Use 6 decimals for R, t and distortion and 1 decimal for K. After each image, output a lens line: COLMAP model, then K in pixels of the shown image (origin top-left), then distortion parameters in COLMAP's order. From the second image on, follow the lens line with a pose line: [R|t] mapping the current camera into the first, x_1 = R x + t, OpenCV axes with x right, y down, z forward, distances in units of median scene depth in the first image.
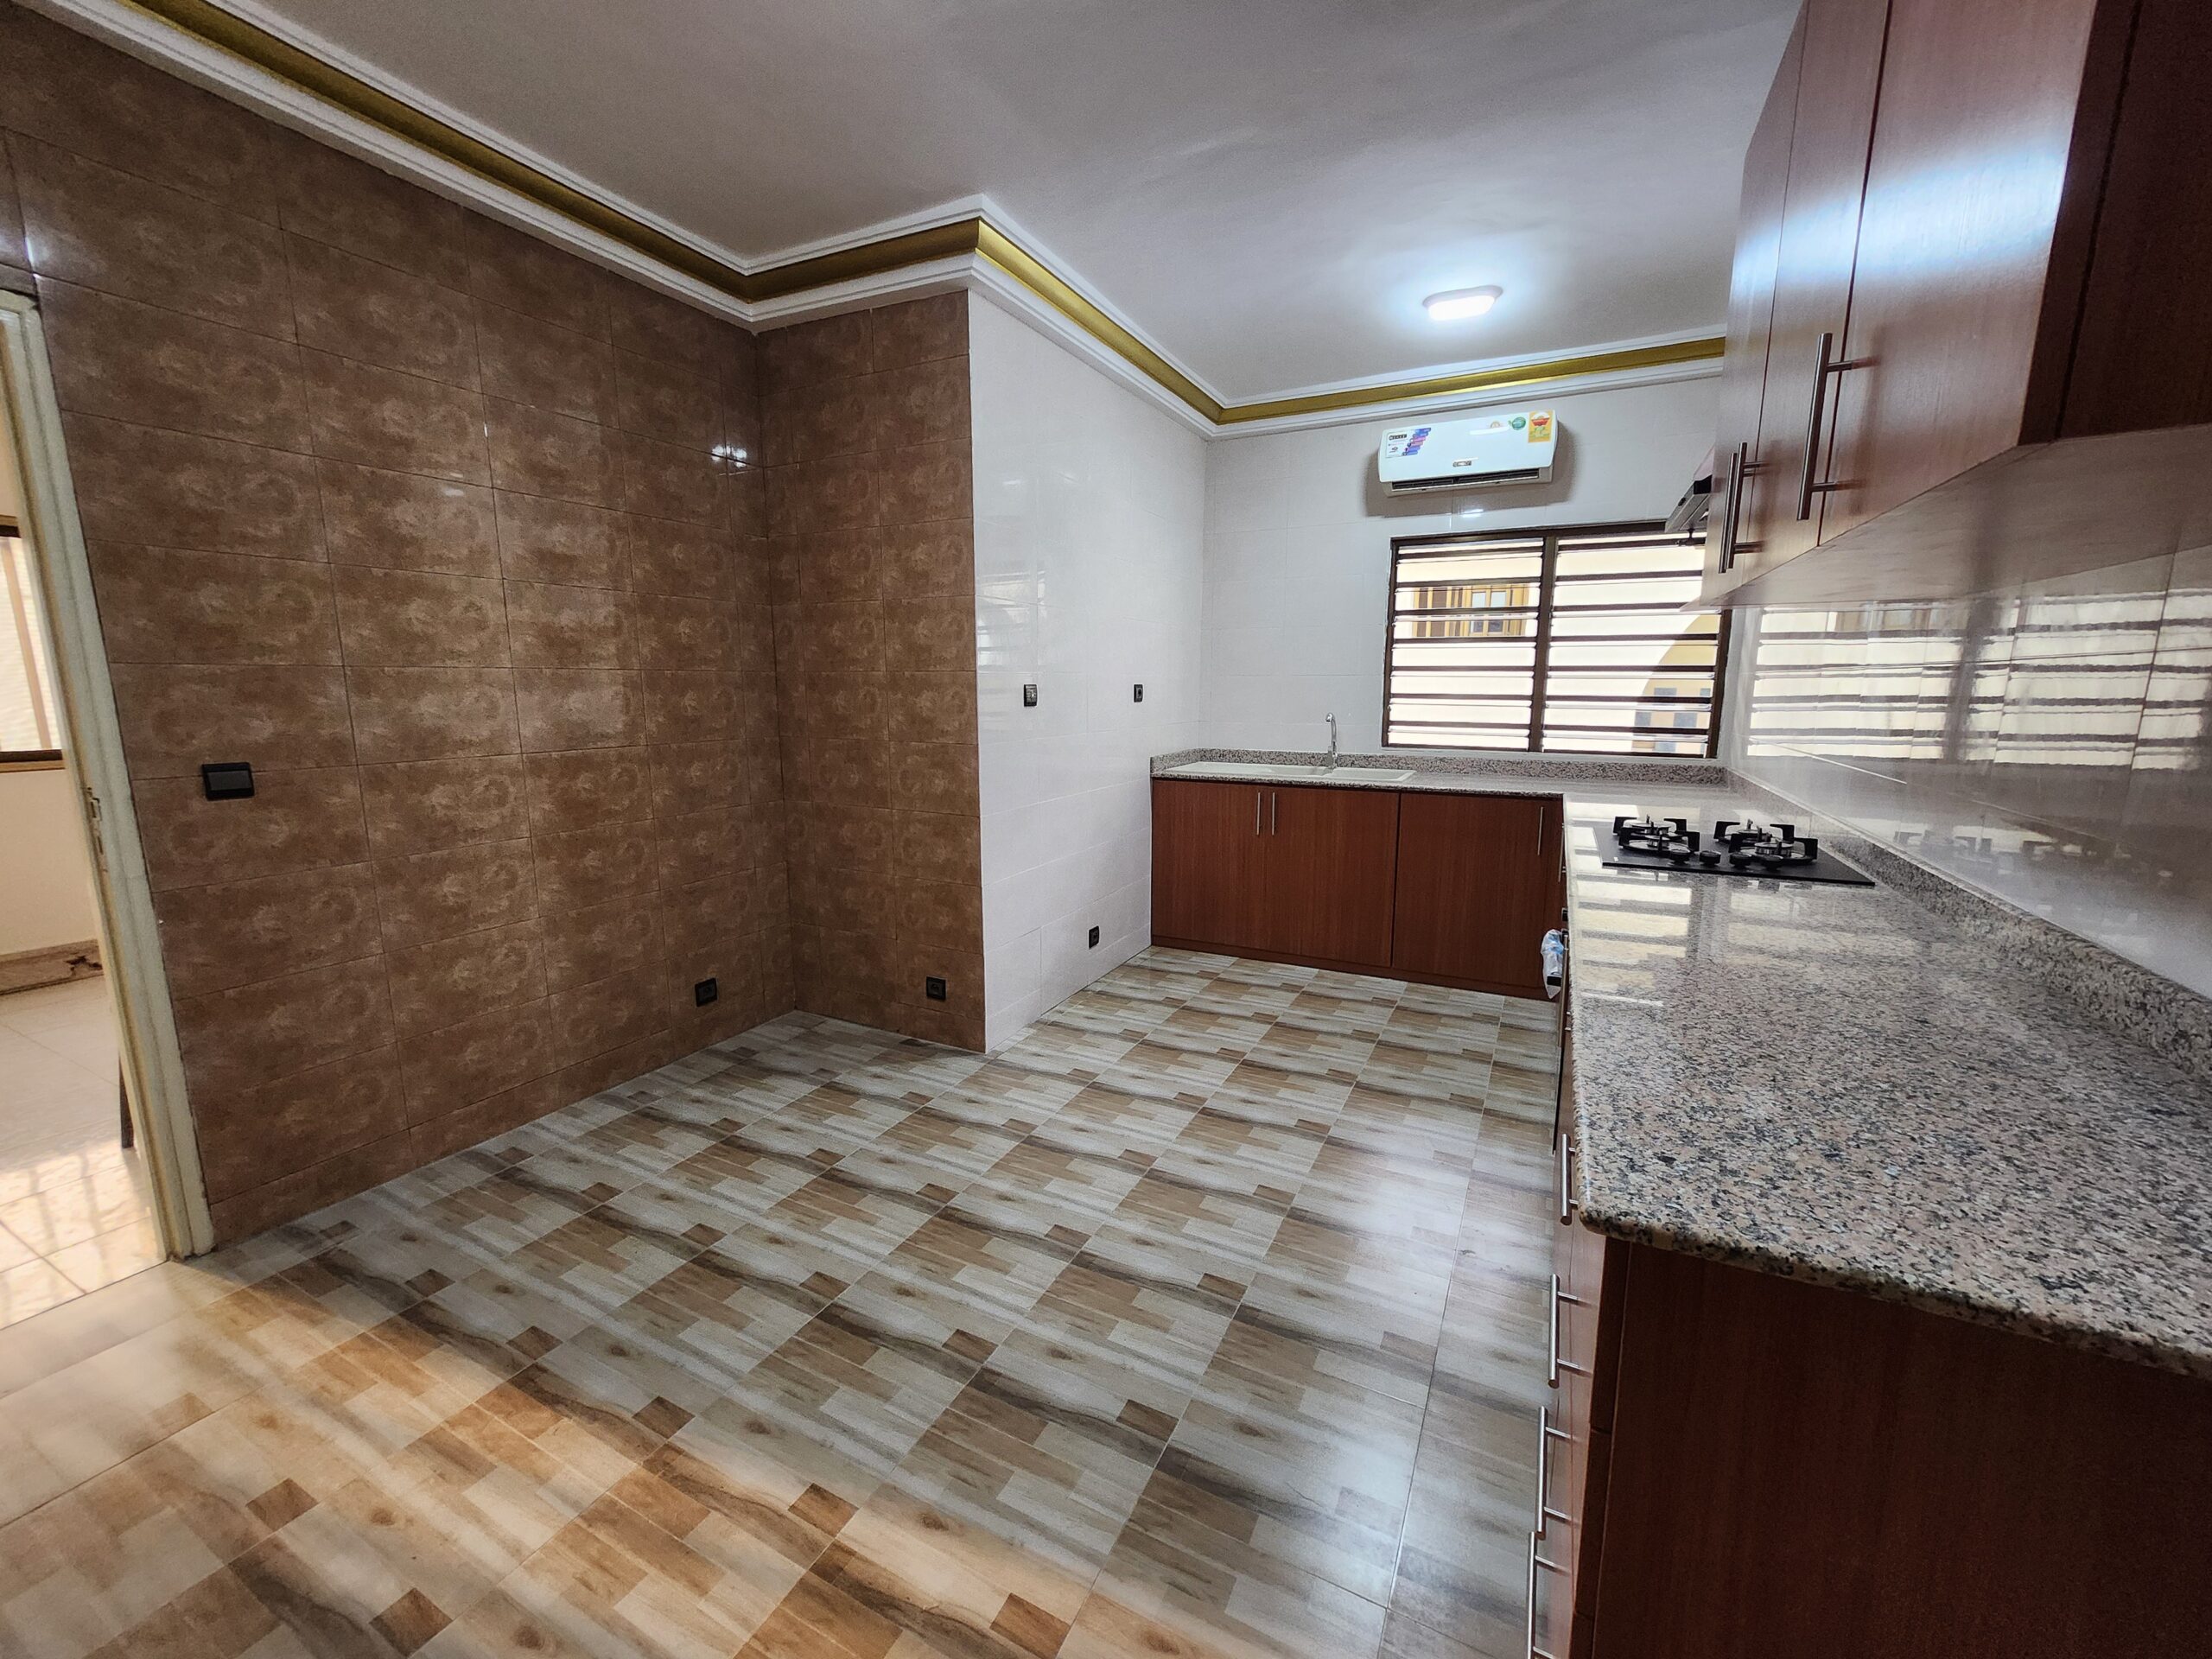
lens RADIAL K [[878.1, 0, 1112.2], [0, 878.1, 822.1], [0, 0, 1]] dist [0.013433, -0.000093]
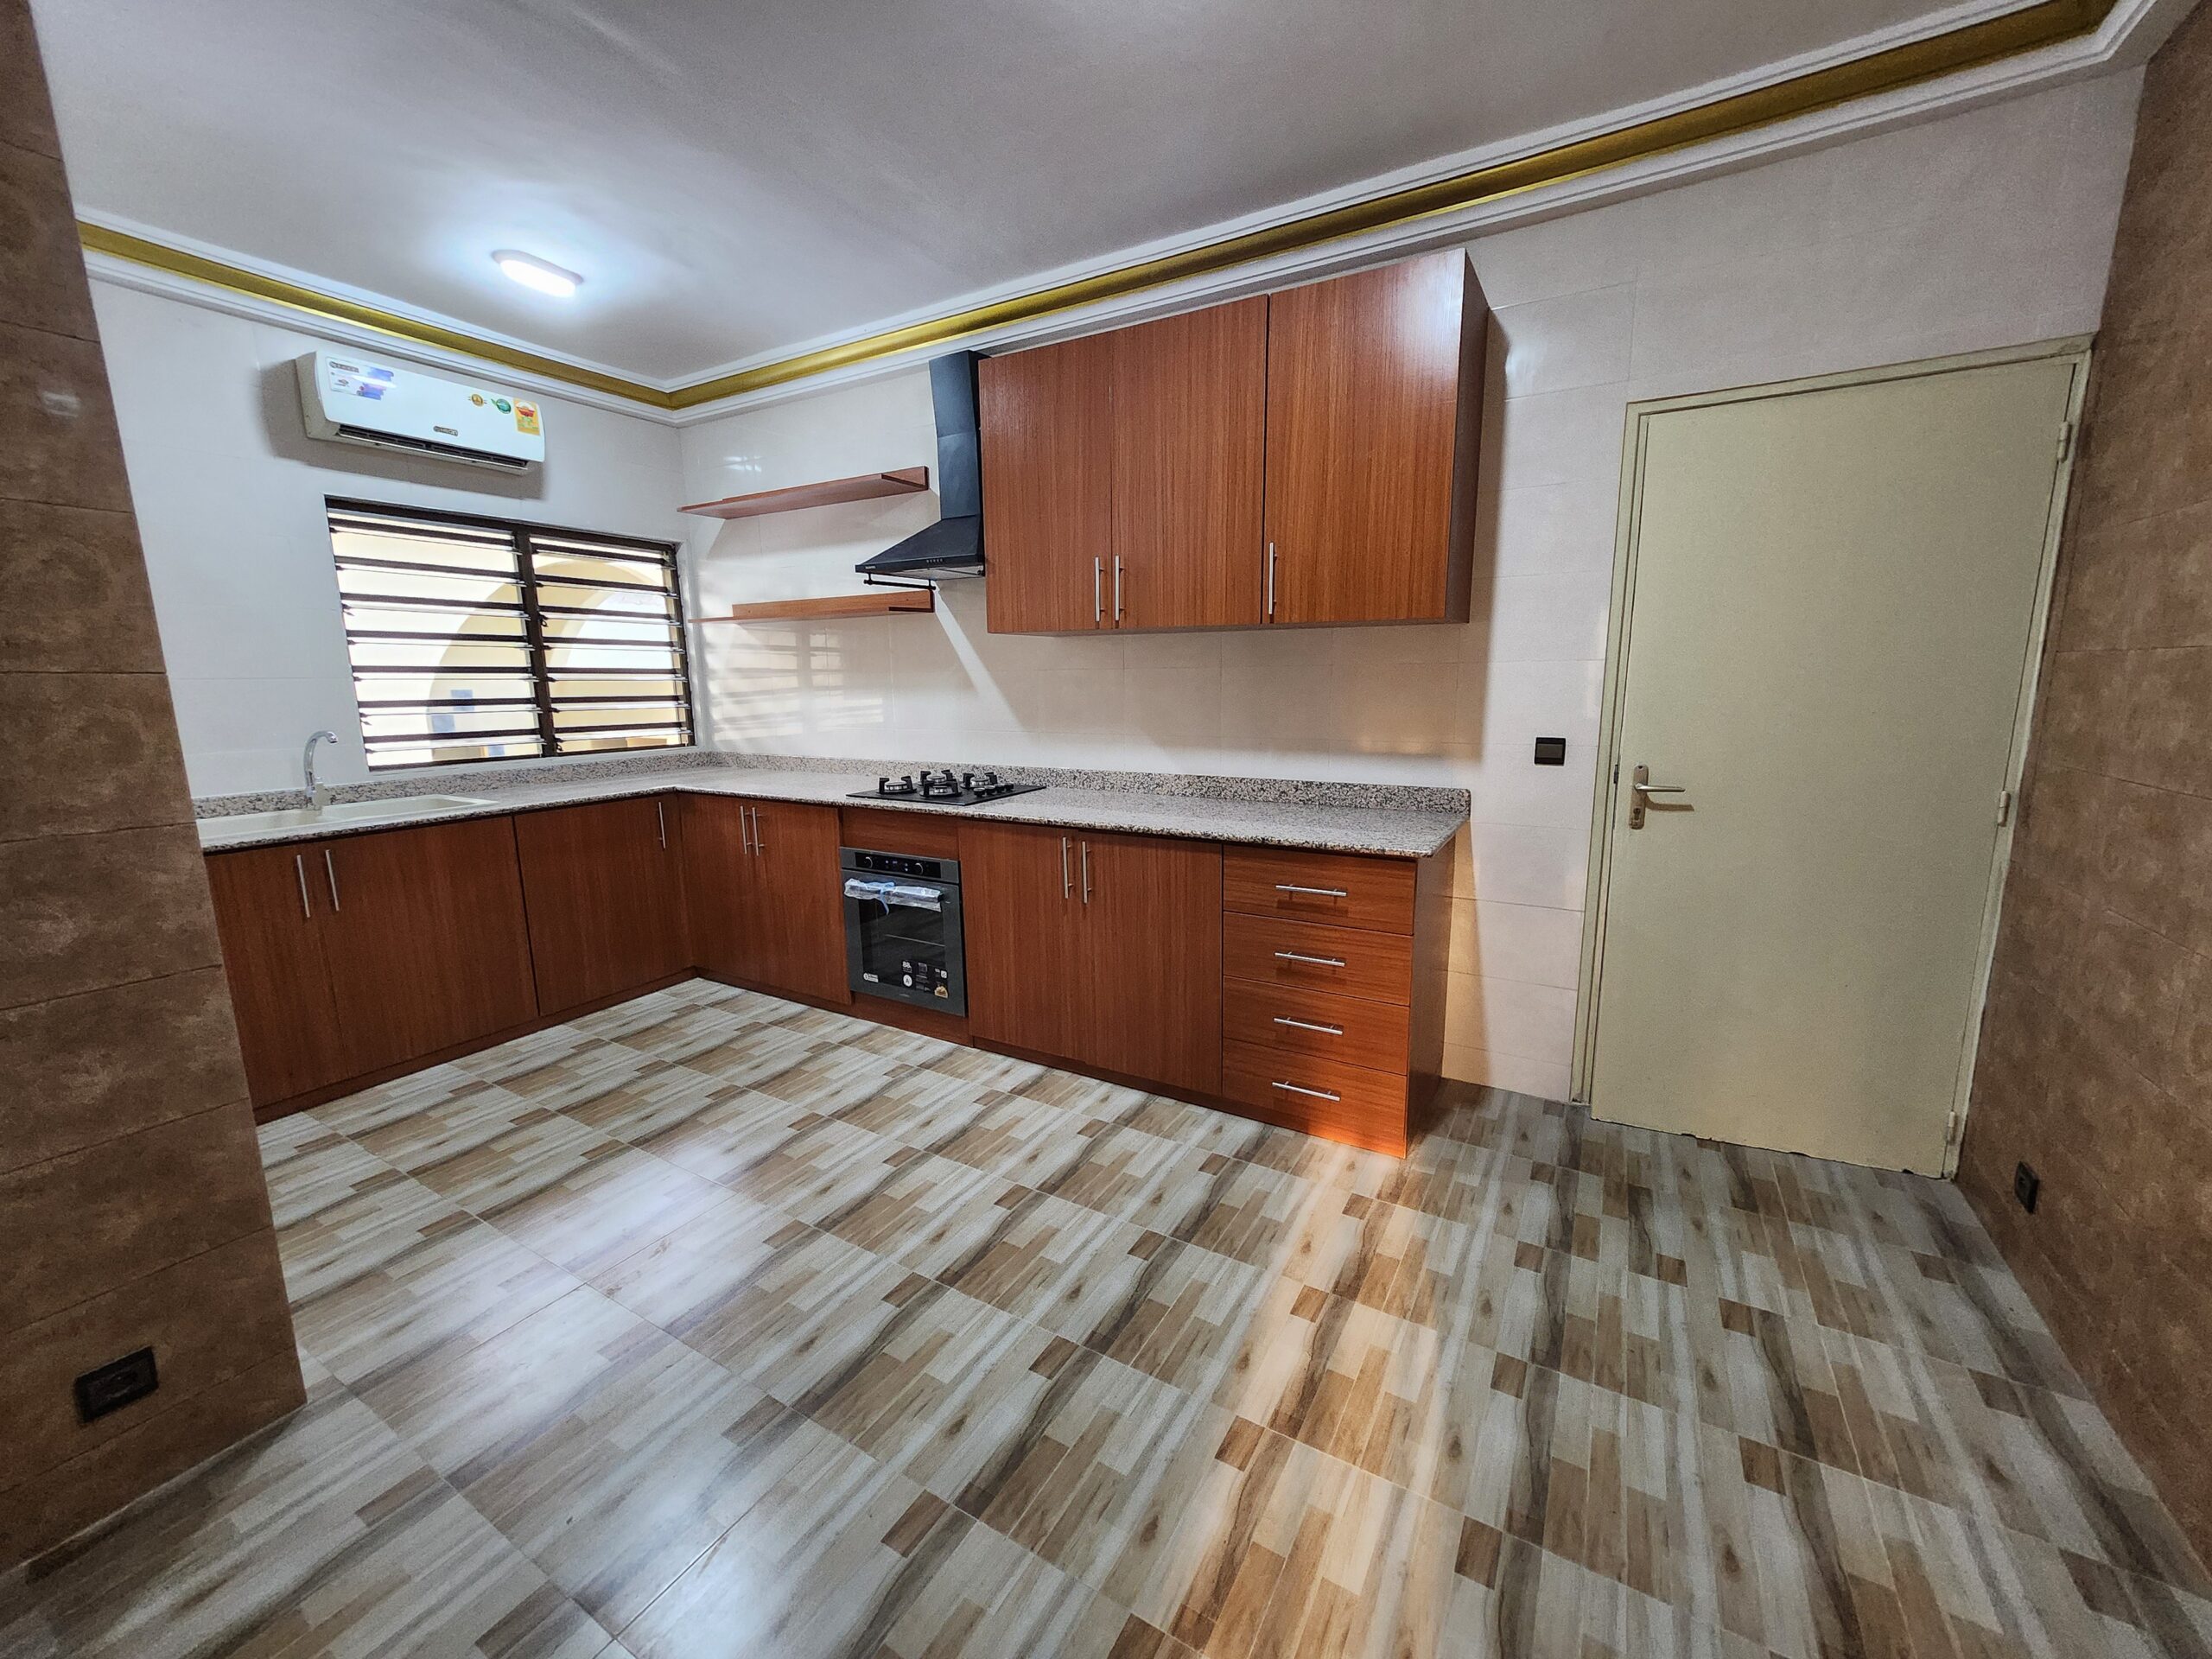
lens RADIAL K [[878.1, 0, 1112.2], [0, 878.1, 822.1], [0, 0, 1]] dist [0.013433, -0.000093]
pose [[0.054136, -0.166403, 0.984571, -0.508239], [0.170323, 0.973105, 0.155100, -0.063624], [-0.983900, 0.159299, 0.081023, 0.376712]]
